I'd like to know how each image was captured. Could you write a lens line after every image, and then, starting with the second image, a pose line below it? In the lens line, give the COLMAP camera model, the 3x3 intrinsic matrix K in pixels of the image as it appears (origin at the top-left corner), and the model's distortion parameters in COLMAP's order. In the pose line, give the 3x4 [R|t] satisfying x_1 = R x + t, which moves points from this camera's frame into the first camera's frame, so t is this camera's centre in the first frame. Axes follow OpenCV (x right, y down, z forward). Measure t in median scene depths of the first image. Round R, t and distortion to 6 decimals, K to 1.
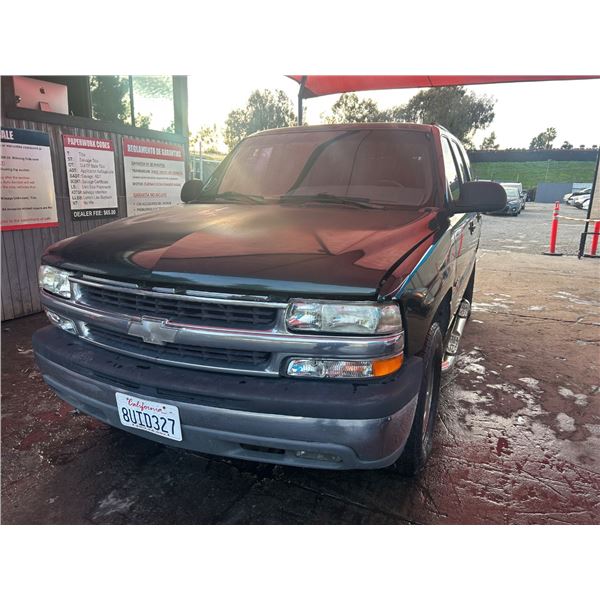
lens RADIAL K [[463.3, 0, 302.2], [0, 463.3, 302.5], [0, 0, 1]] dist [0.009208, -0.007803]
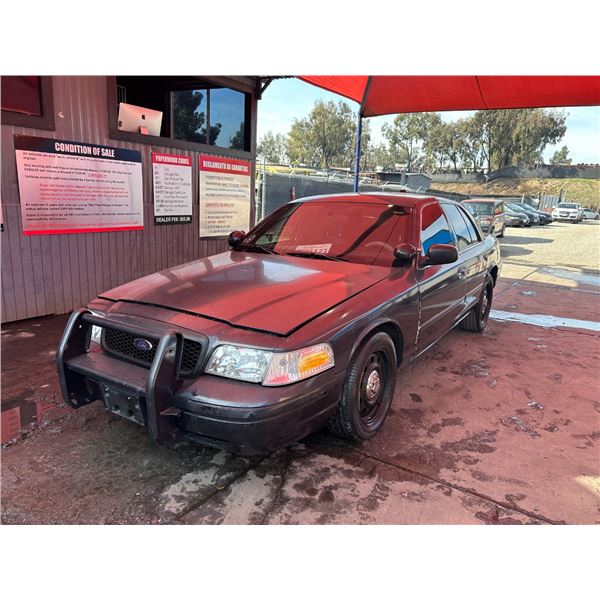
lens RADIAL K [[463.3, 0, 302.2], [0, 463.3, 302.5], [0, 0, 1]] dist [0.009208, -0.007803]
pose [[0.992003, 0.051943, -0.115034, 0.016893], [-0.054355, 0.998361, -0.017935, 0.017695], [0.113914, 0.024044, 0.993200, -0.107040]]
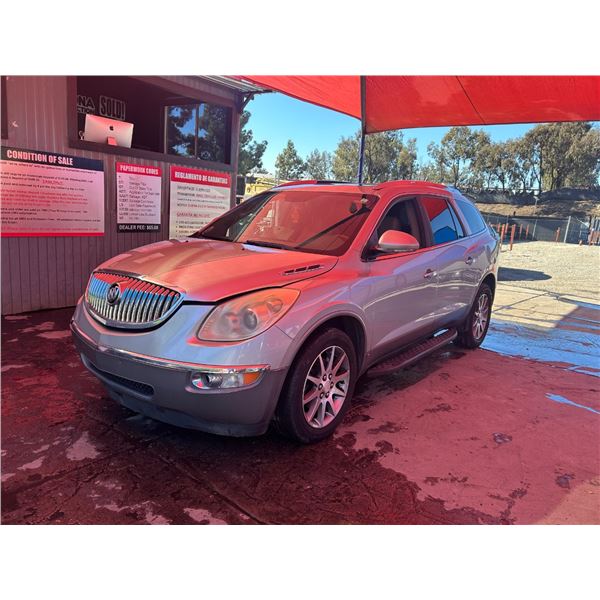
lens RADIAL K [[461.6, 0, 299.6], [0, 461.6, 294.2], [0, 0, 1]] dist [0.008036, -0.002342]
pose [[0.971560, 0.091001, -0.218607, 0.220025], [-0.106372, 0.992540, -0.059581, 0.003058], [0.211554, 0.081140, 0.973992, -0.045437]]
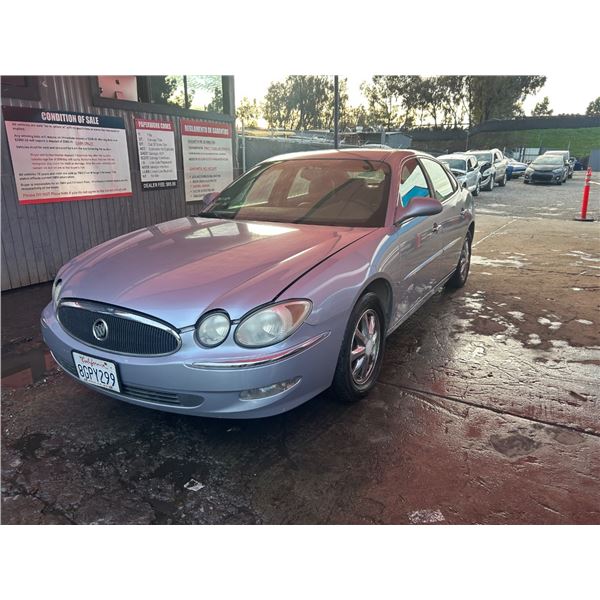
lens RADIAL K [[461.0, 0, 295.0], [0, 461.0, 303.6], [0, 0, 1]] dist [0.025144, -0.036139]
pose [[0.994998, 0.006438, -0.099686, 0.019444], [-0.001065, 0.998548, 0.053860, 0.047118], [0.099888, -0.053484, 0.993560, -0.158542]]
